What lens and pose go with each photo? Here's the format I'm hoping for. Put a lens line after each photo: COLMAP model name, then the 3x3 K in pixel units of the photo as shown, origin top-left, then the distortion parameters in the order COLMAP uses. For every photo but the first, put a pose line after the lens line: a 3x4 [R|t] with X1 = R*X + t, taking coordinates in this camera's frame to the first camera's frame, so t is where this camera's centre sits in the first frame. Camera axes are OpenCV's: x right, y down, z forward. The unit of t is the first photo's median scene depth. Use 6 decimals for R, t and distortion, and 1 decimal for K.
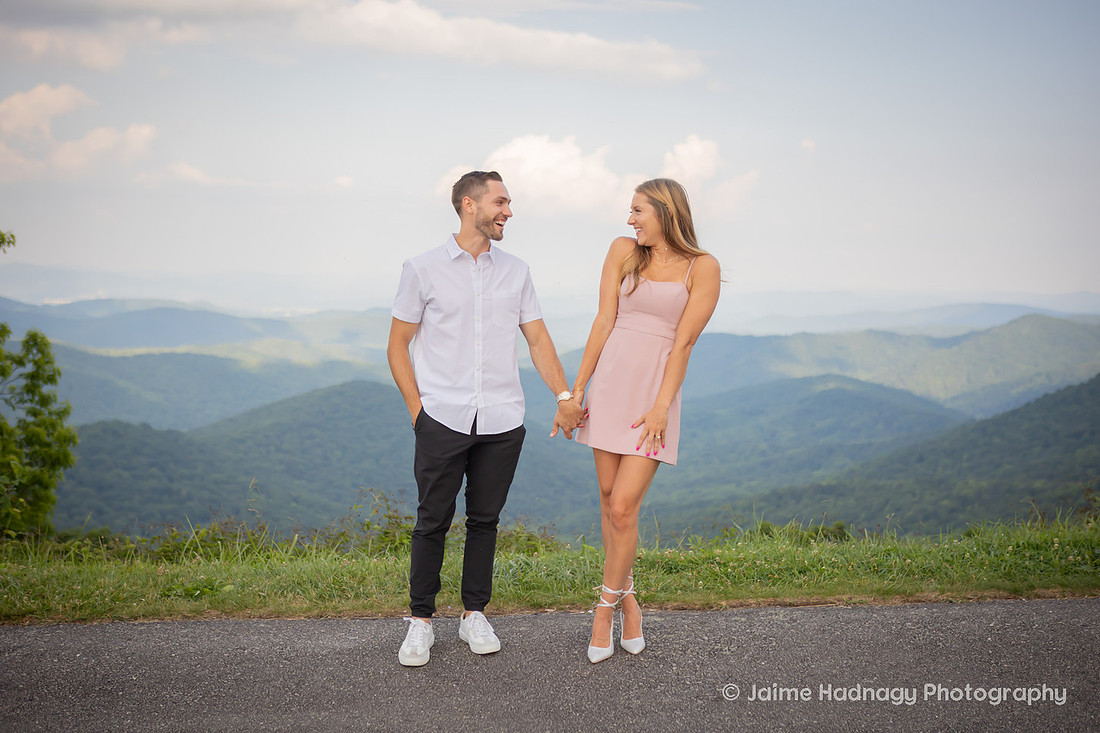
lens RADIAL K [[1494.5, 0, 552.3], [0, 1494.5, 367.3], [0, 0, 1]] dist [0.009275, 0.006734]
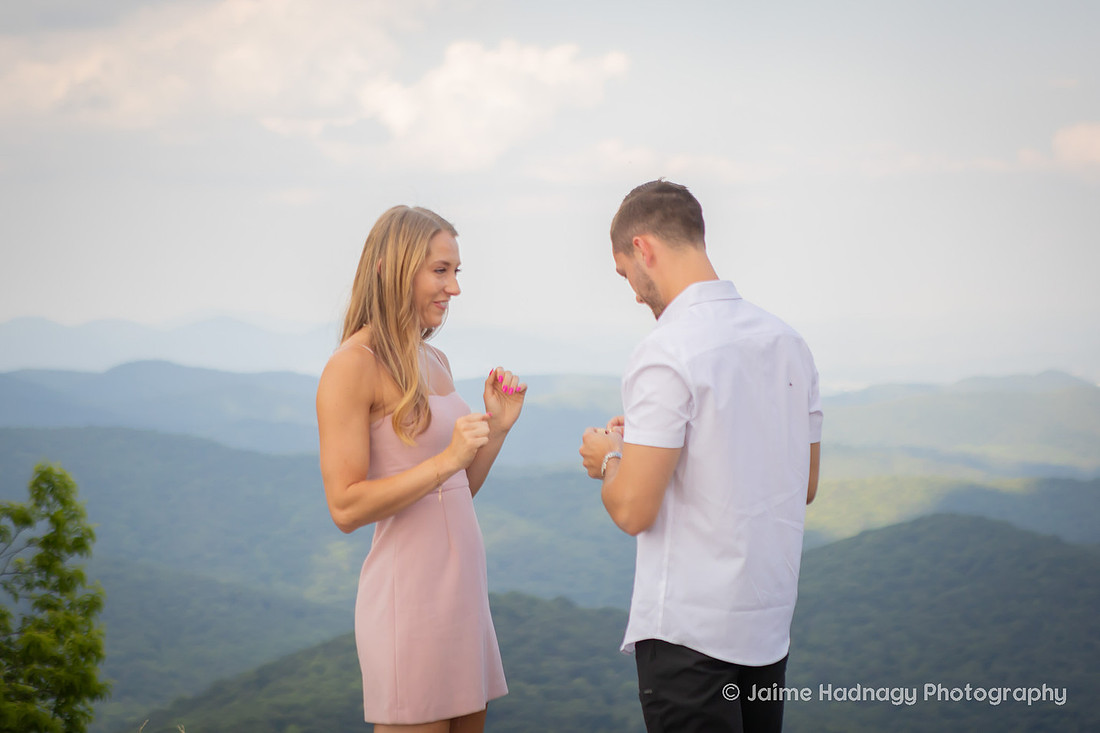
lens RADIAL K [[2745.9, 0, 546.8], [0, 2745.9, 243.3], [0, 0, 1]] dist [0.216238, -0.094745]
pose [[0.960240, -0.045248, -0.275484, 0.145863], [0.020814, 0.995635, -0.090981, -0.007681], [0.278398, 0.081630, 0.956991, -0.001752]]
